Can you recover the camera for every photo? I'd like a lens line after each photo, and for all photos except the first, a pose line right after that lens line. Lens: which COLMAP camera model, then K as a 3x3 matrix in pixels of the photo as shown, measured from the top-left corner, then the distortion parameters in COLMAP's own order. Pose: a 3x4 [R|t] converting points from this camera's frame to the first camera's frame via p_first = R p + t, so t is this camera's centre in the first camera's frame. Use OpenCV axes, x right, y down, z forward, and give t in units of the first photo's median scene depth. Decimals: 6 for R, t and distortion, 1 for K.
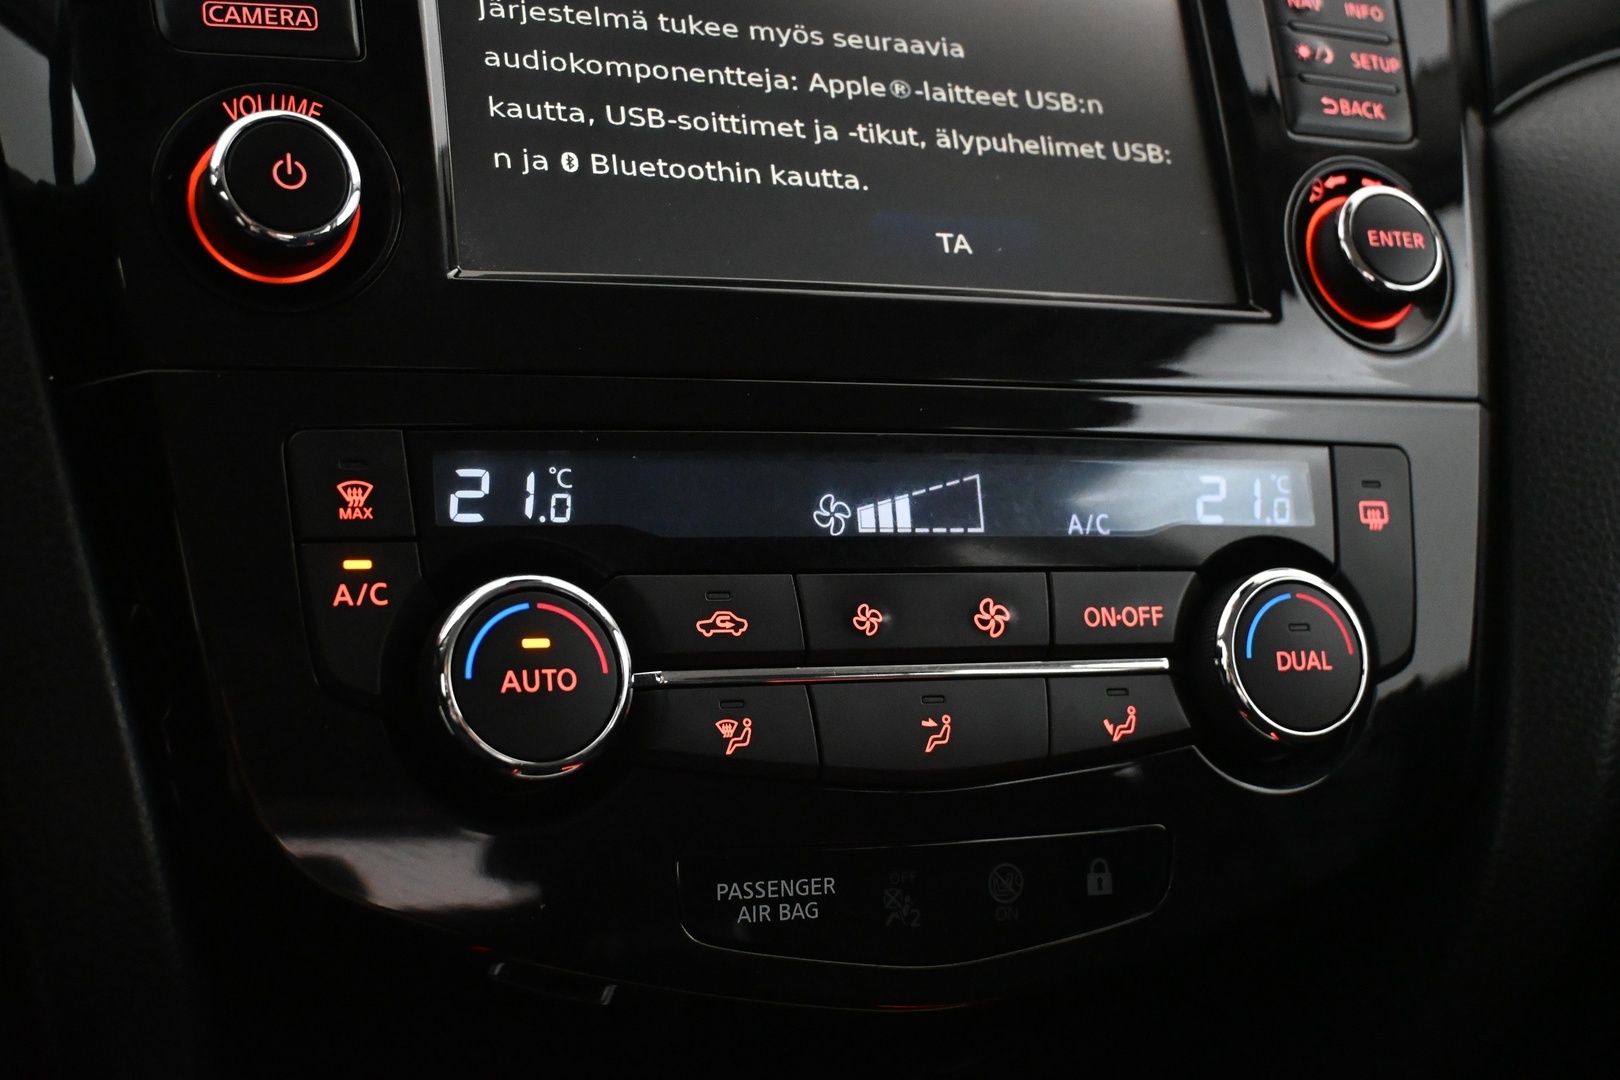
lens RADIAL K [[2399.8, 0, 810.0], [0, 2399.8, 540.0], [0, 0, 1]] dist [0.025943, -0.025393]
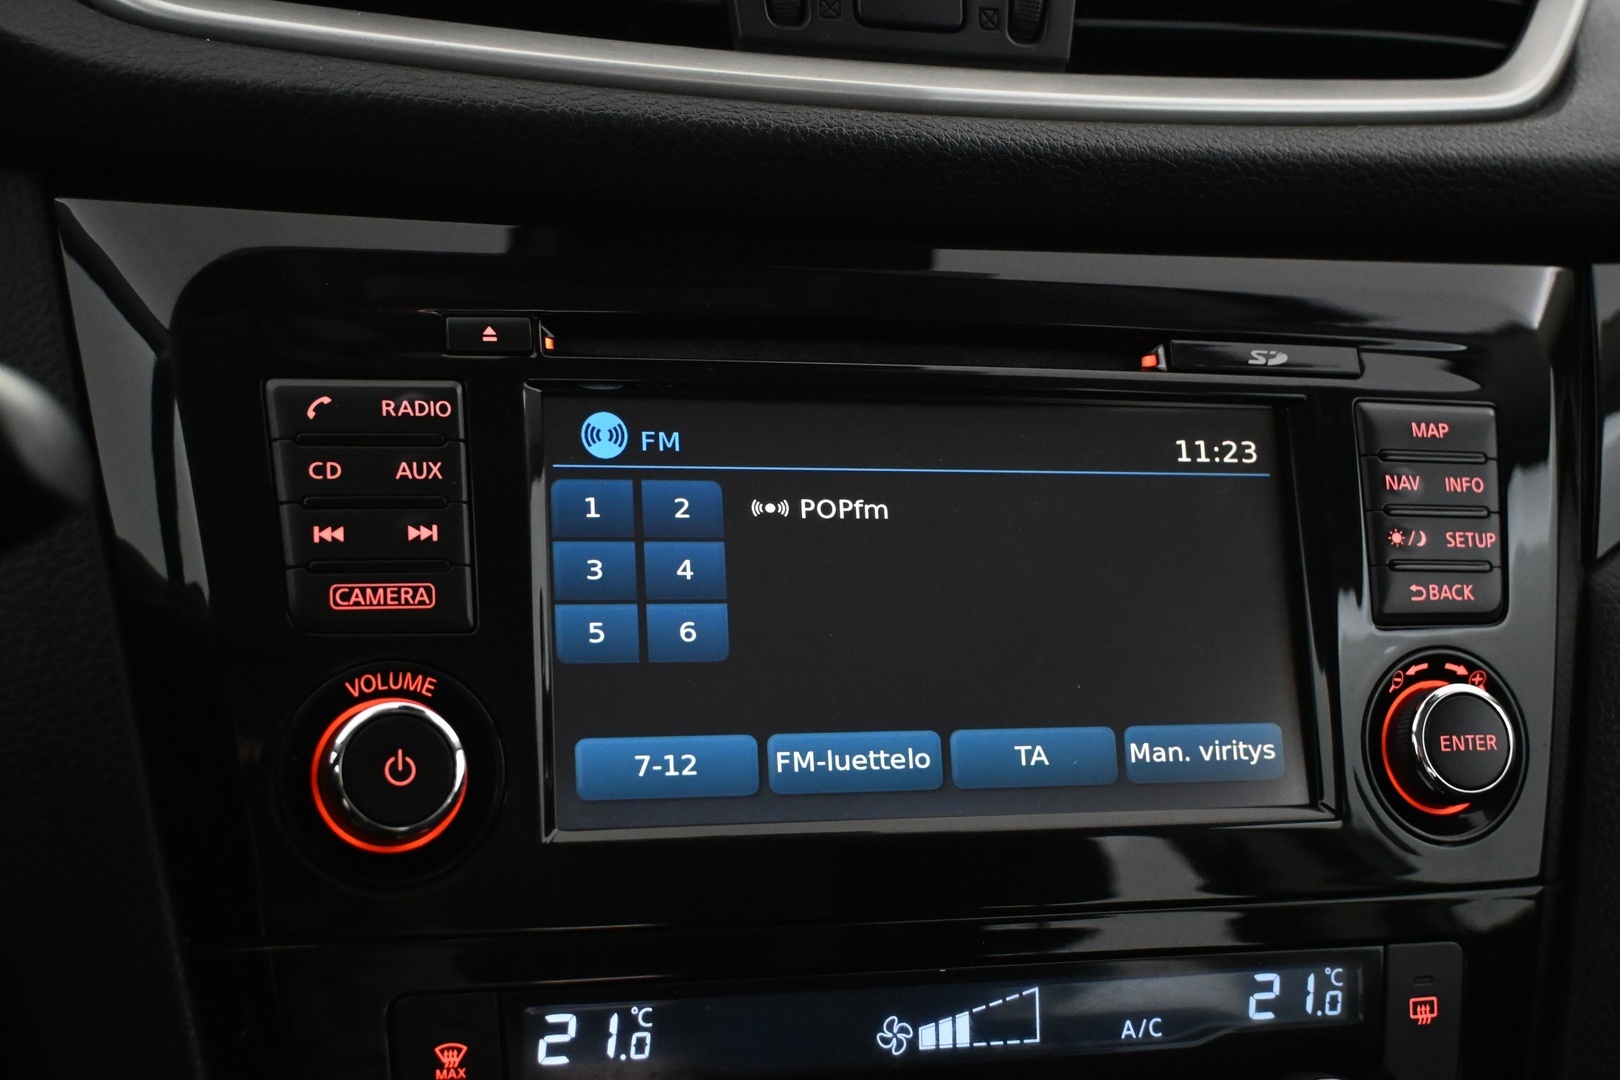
lens RADIAL K [[2399.8, 0, 810.0], [0, 2399.8, 540.0], [0, 0, 1]] dist [0.025943, -0.025393]
pose [[0.993881, 0.056794, -0.094732, 0.061244], [-0.044616, 0.991021, 0.126046, -0.367424], [0.101040, -0.121048, 0.987491, -0.046178]]
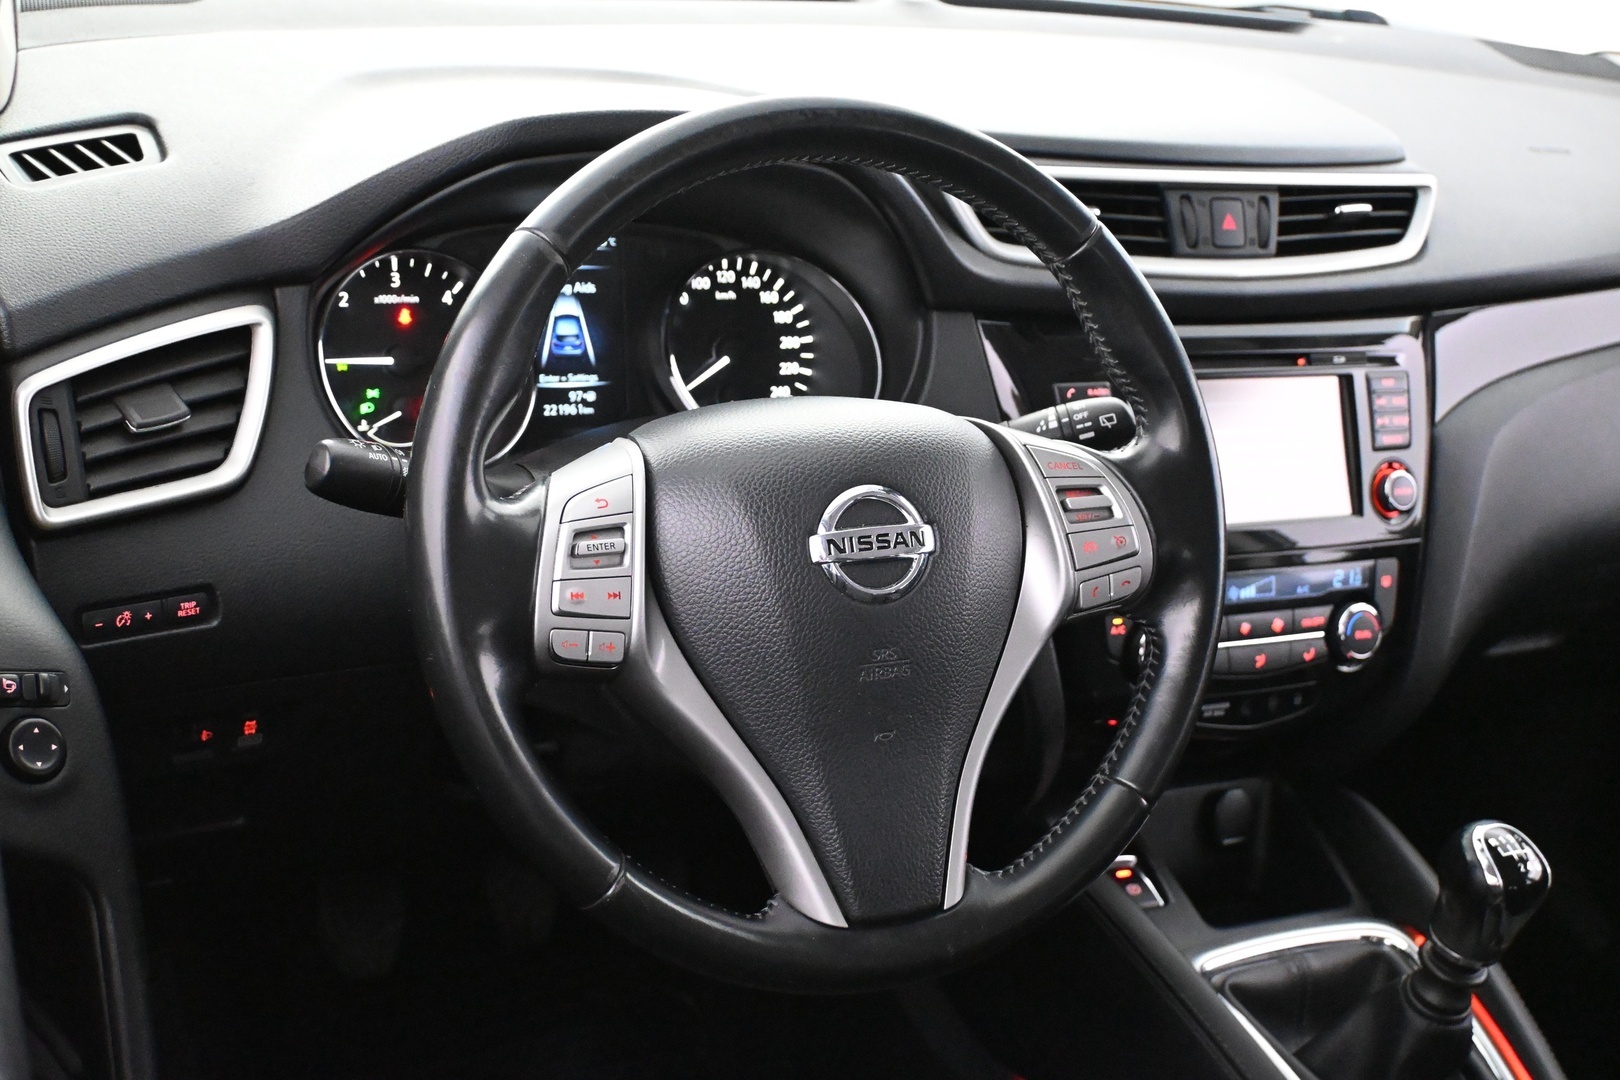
lens RADIAL K [[2052.7, 0, 810.0], [0, 2052.7, 540.0], [0, 0, 1]] dist [0.083635, 0.002238]
pose [[0.994831, 0.039540, 0.093531, -0.833784], [-0.060757, 0.969787, 0.236264, -0.712068], [-0.081363, -0.240726, 0.967177, -1.659772]]
